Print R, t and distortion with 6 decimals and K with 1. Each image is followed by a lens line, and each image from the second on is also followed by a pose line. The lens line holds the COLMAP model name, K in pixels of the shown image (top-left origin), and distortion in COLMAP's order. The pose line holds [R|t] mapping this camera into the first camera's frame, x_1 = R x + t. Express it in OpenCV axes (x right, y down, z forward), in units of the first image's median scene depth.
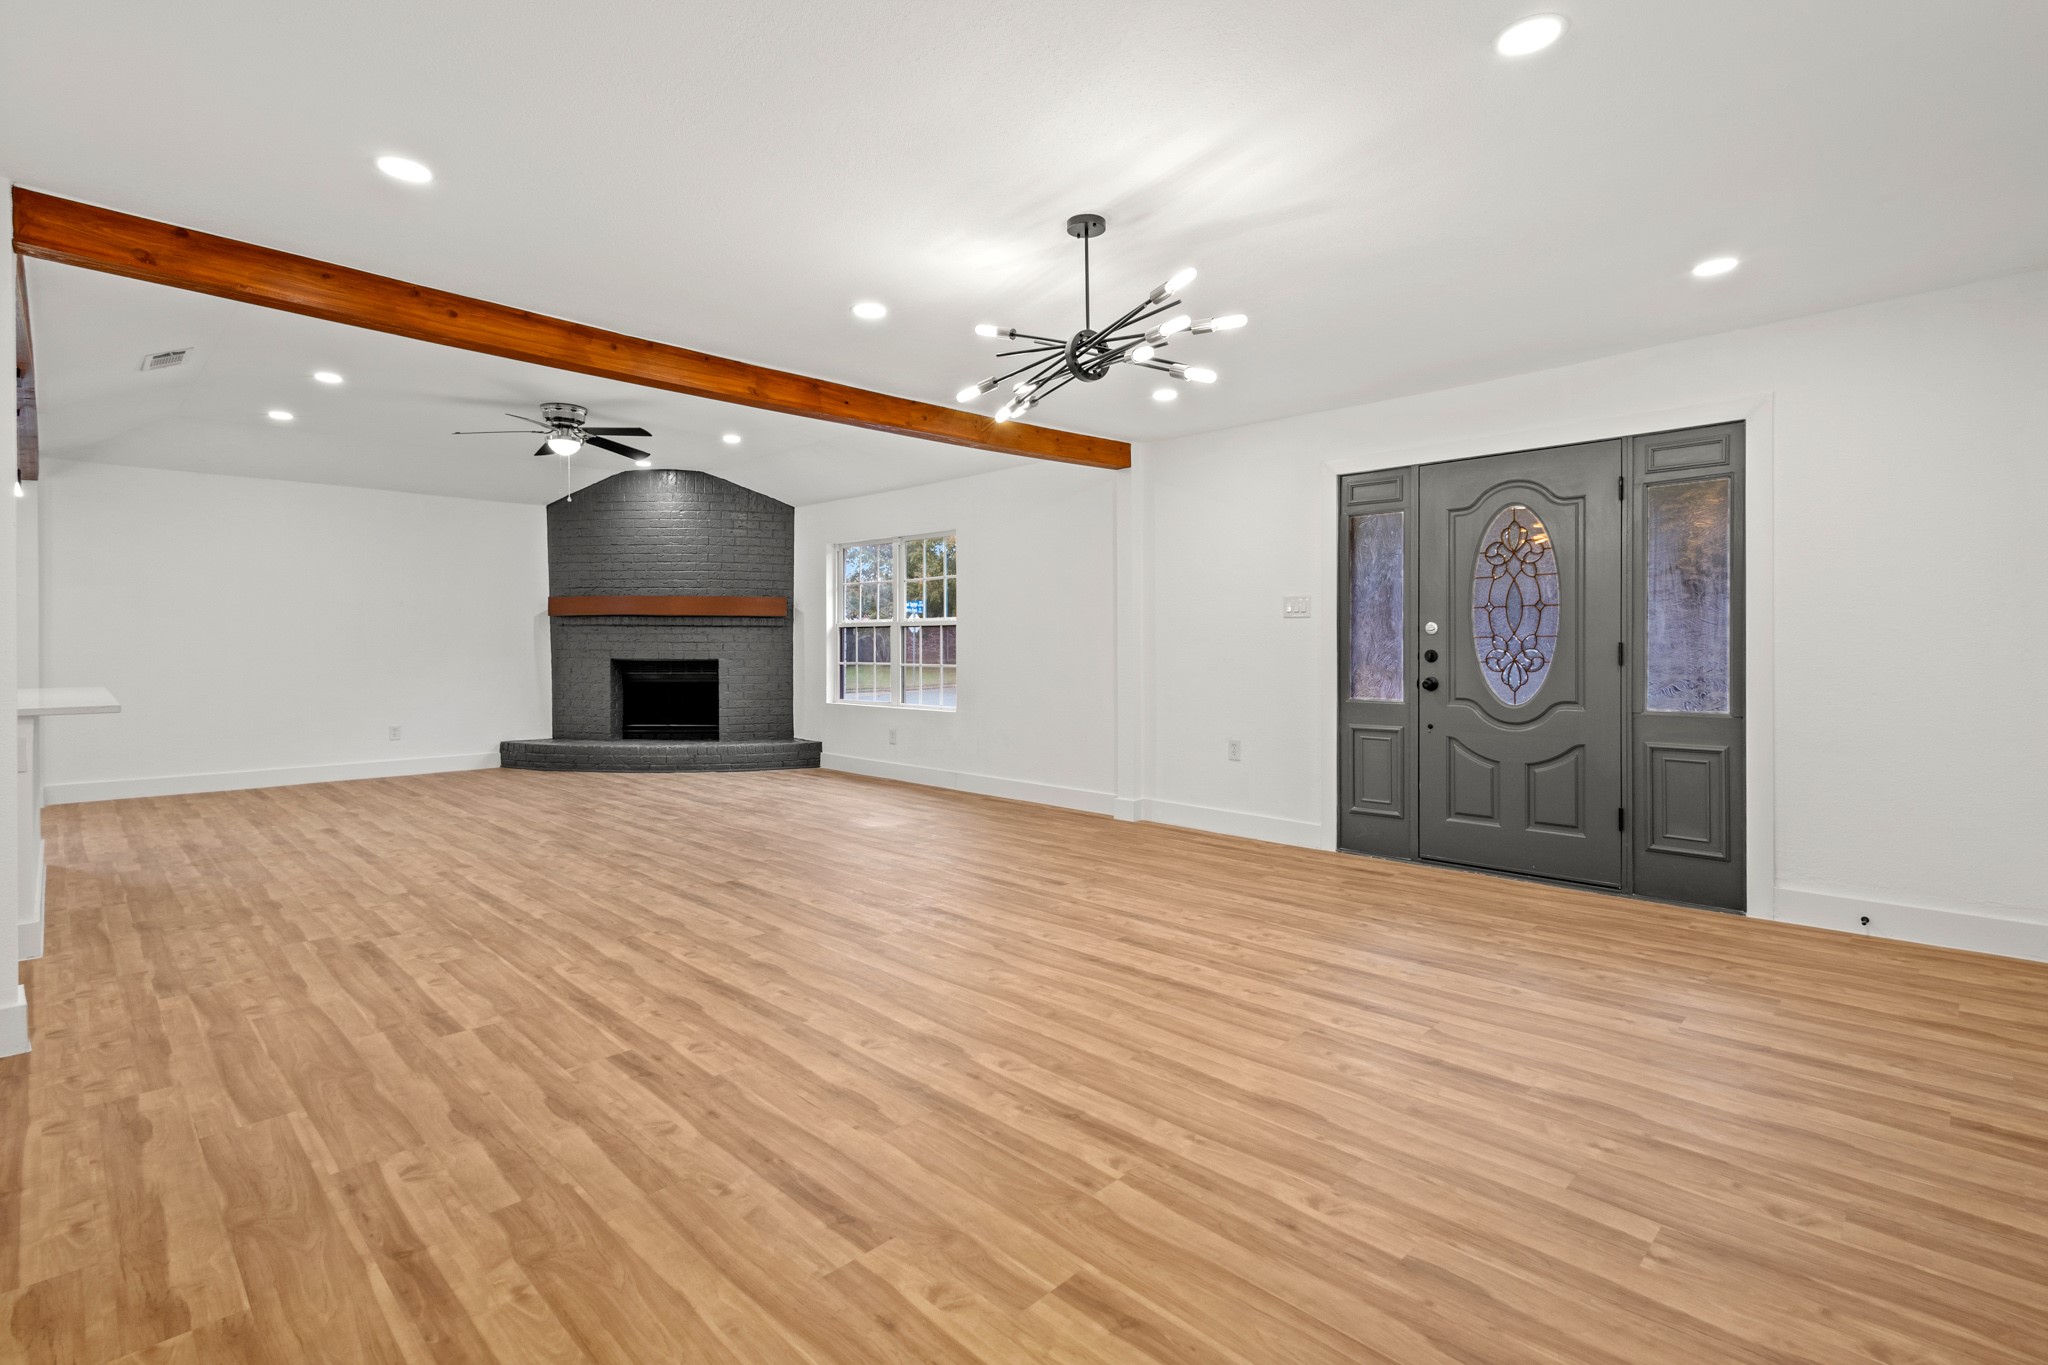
lens RADIAL K [[978.3, 0, 1024.2], [0, 978.3, 671.4], [0, 0, 1]] dist [0.015573, -0.006029]
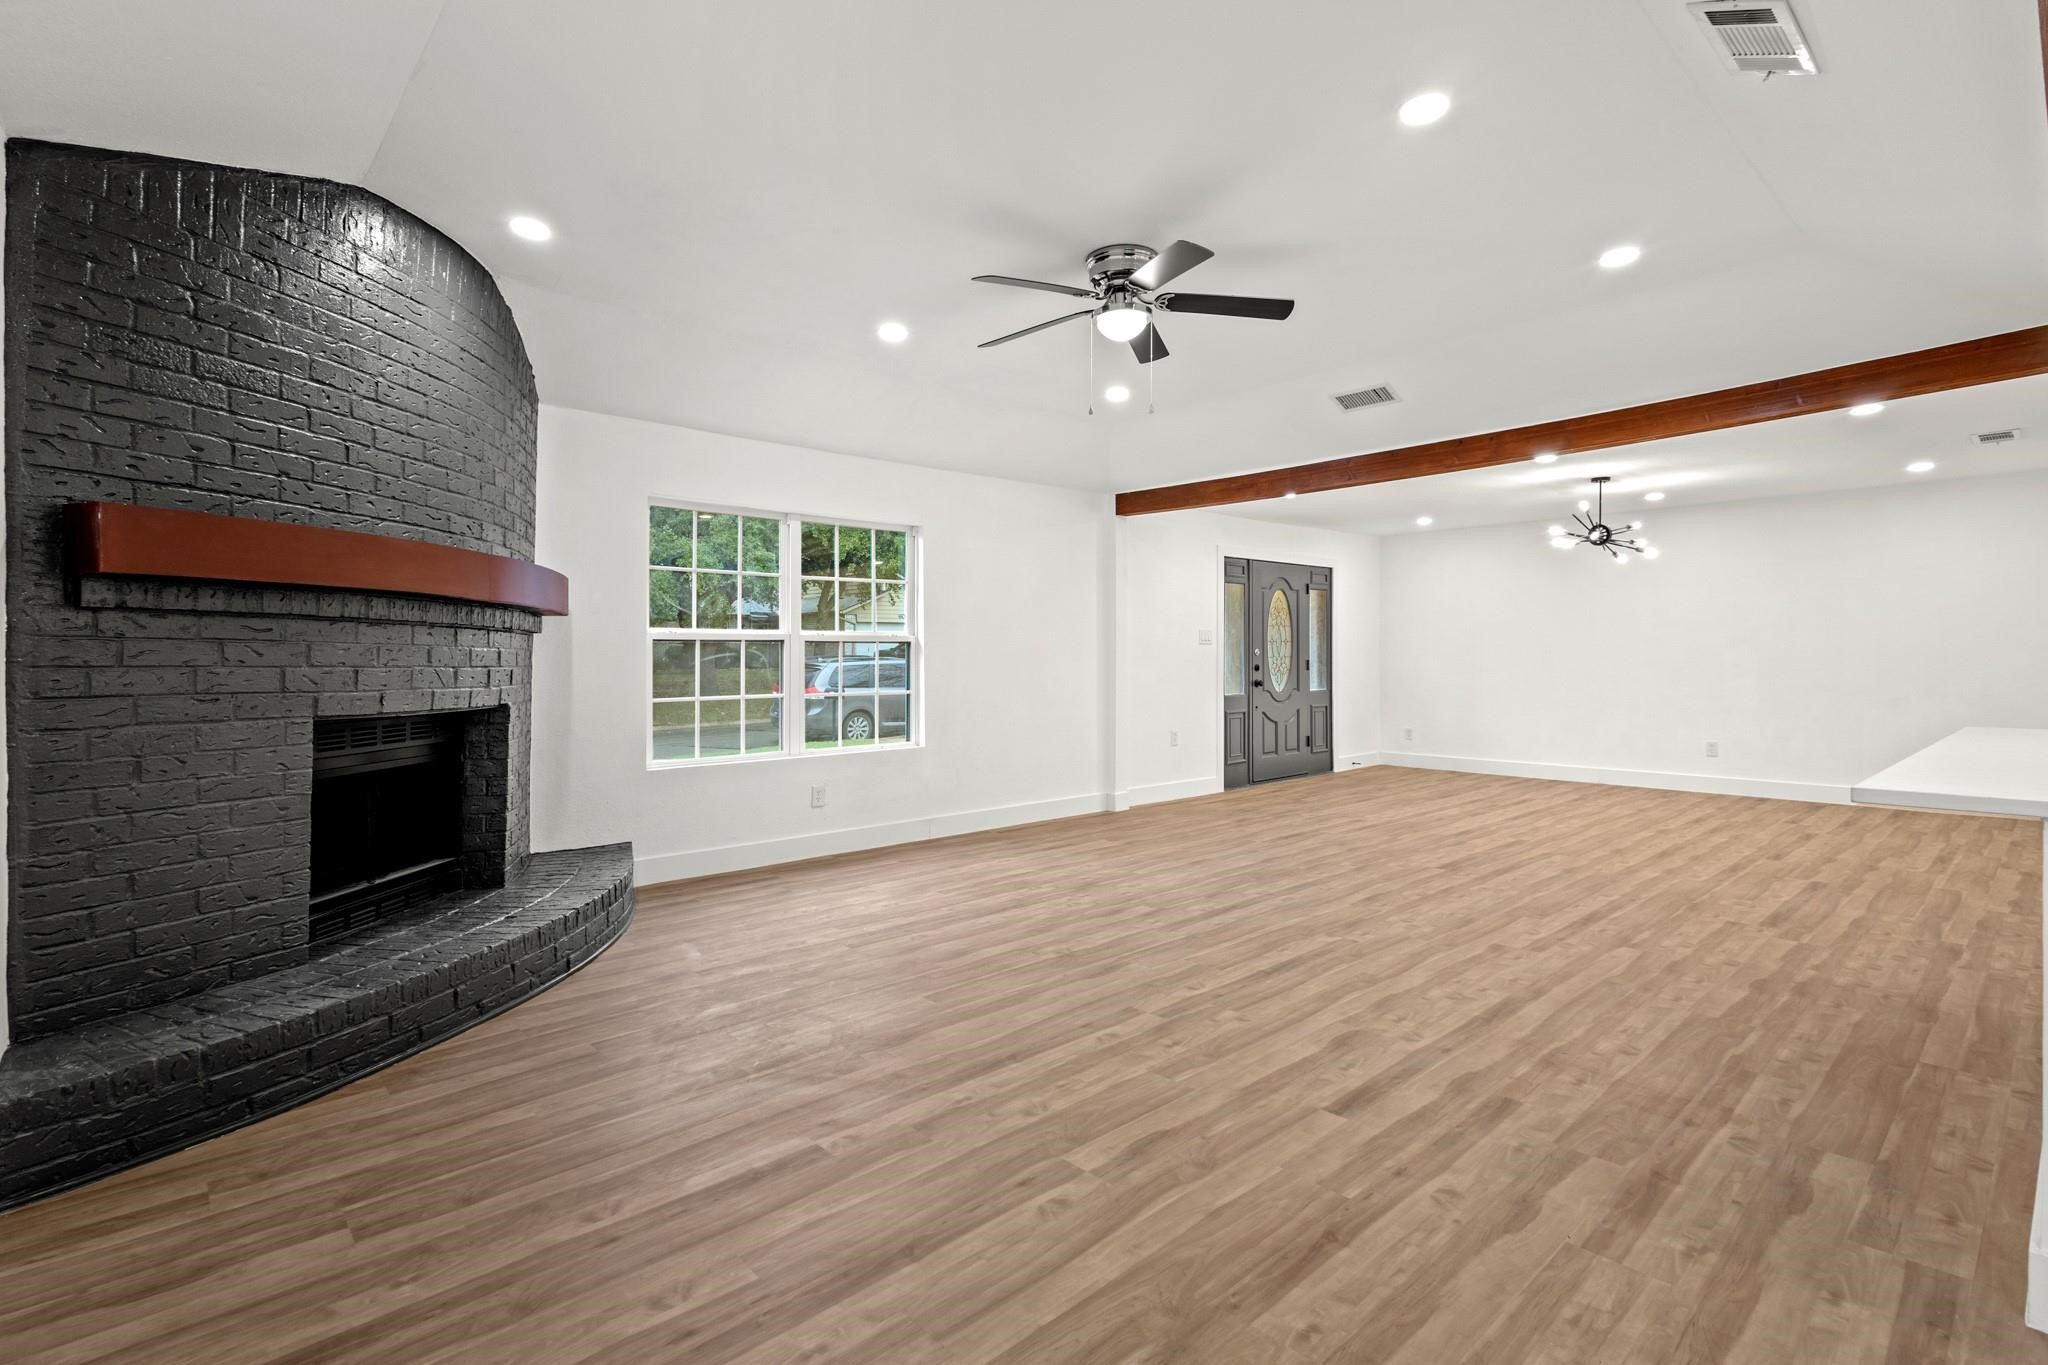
lens RADIAL K [[978.3, 0, 1028.8], [0, 978.3, 664.9], [0, 0, 1]] dist [0.015573, -0.006029]
pose [[0.030830, -0.004549, 0.999514, -1.912731], [0.036442, 0.999330, 0.003424, -0.058487], [-0.998860, 0.036318, 0.030975, 1.888323]]
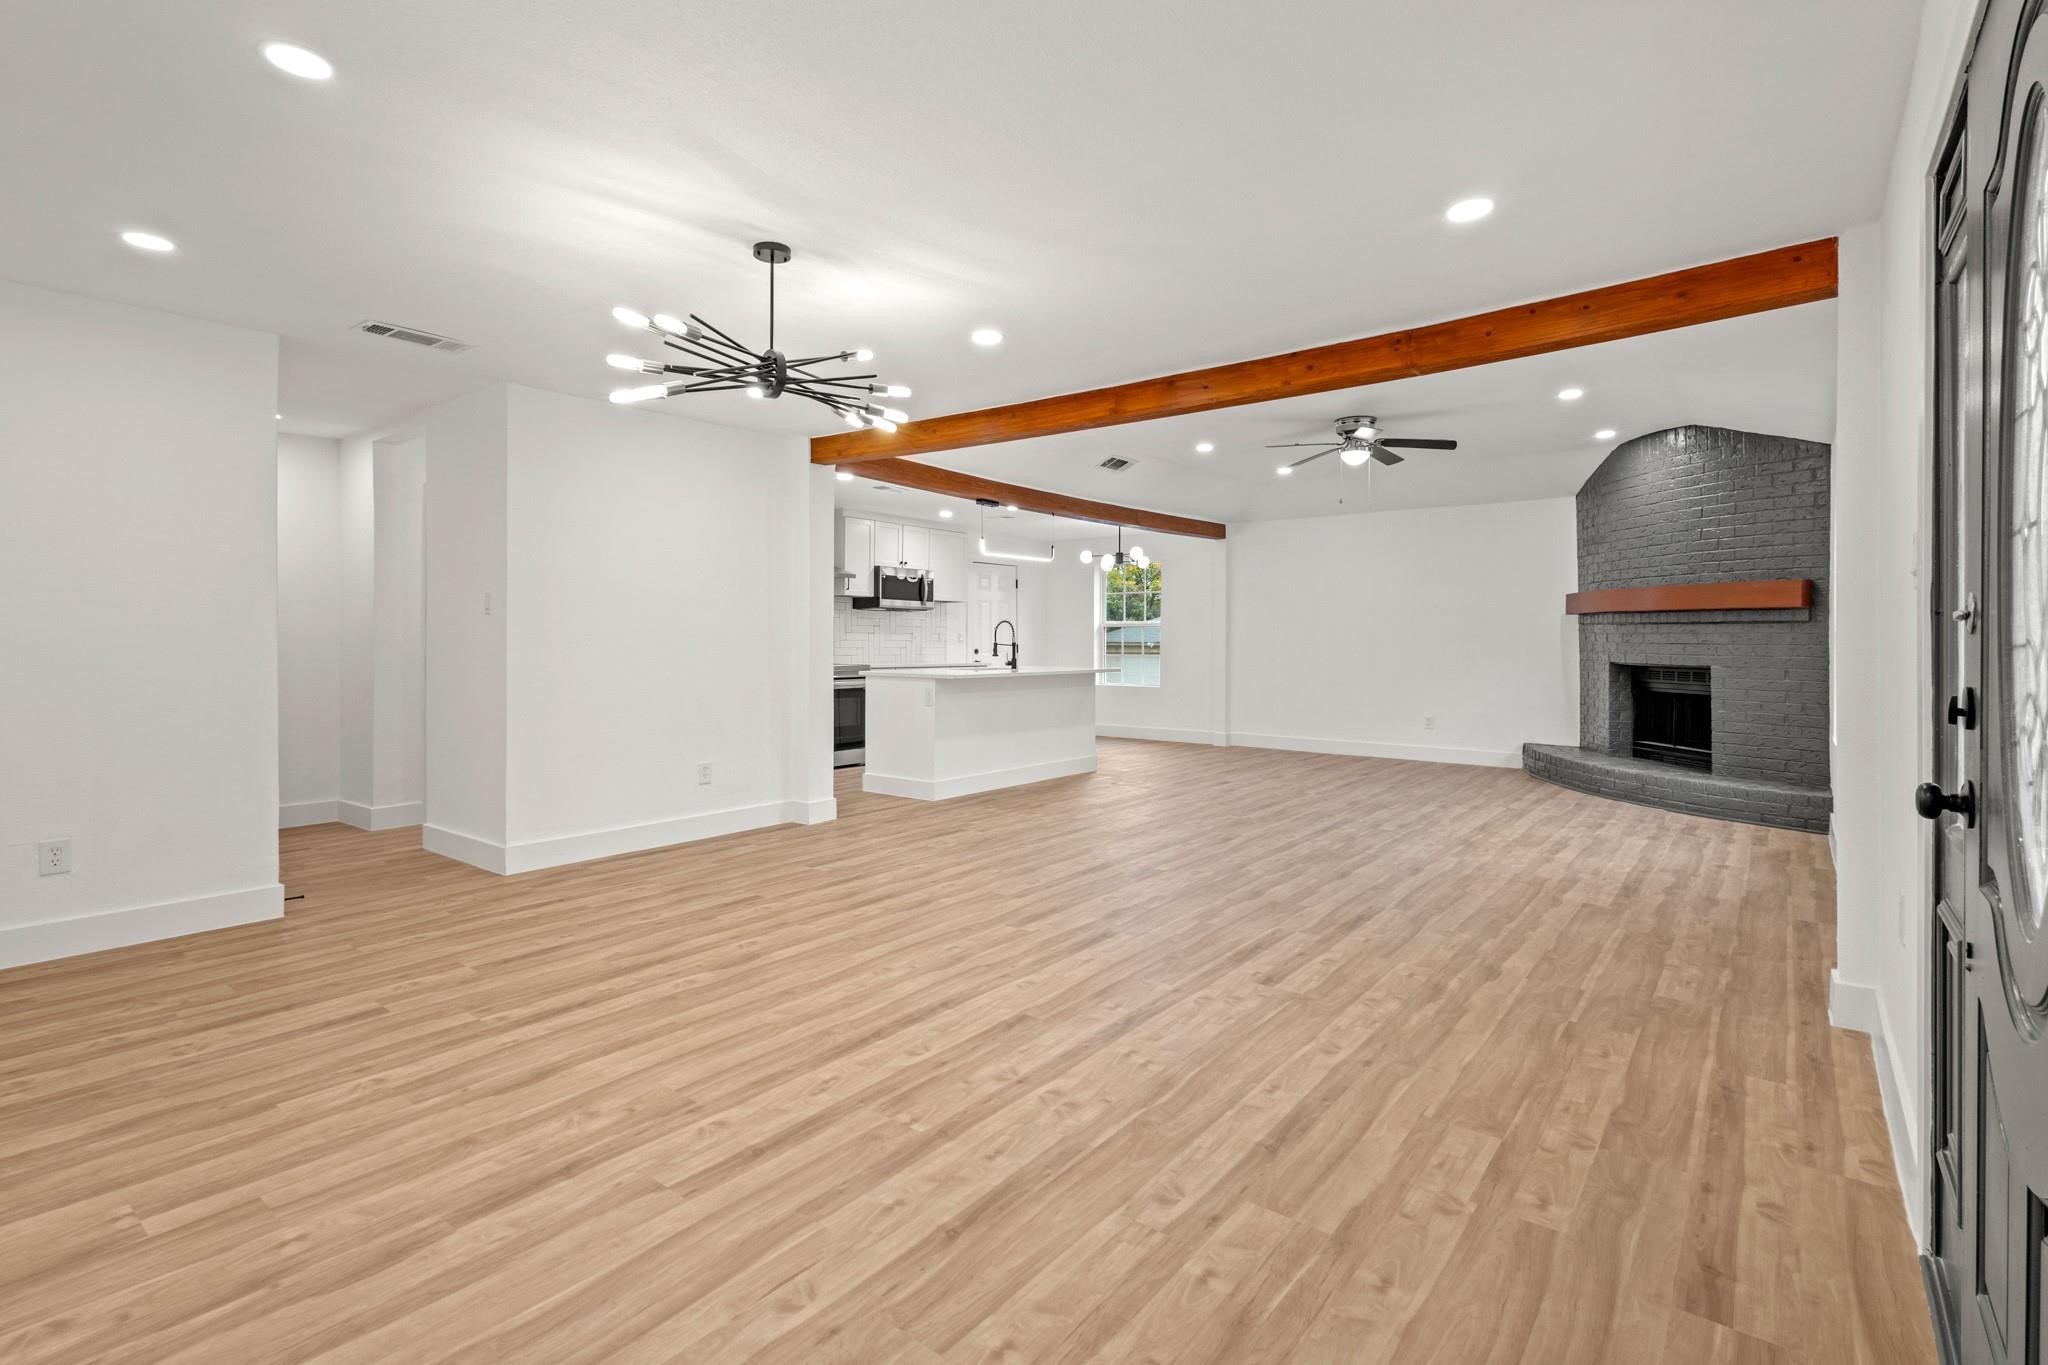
lens RADIAL K [[978.3, 0, 1040.8], [0, 978.3, 653.0], [0, 0, 1]] dist [0.015573, -0.006029]
pose [[0.107803, 0.017067, -0.994026, 1.016541], [-0.033991, 0.999331, 0.013472, -0.039941], [0.993591, 0.032336, 0.108311, 1.042740]]
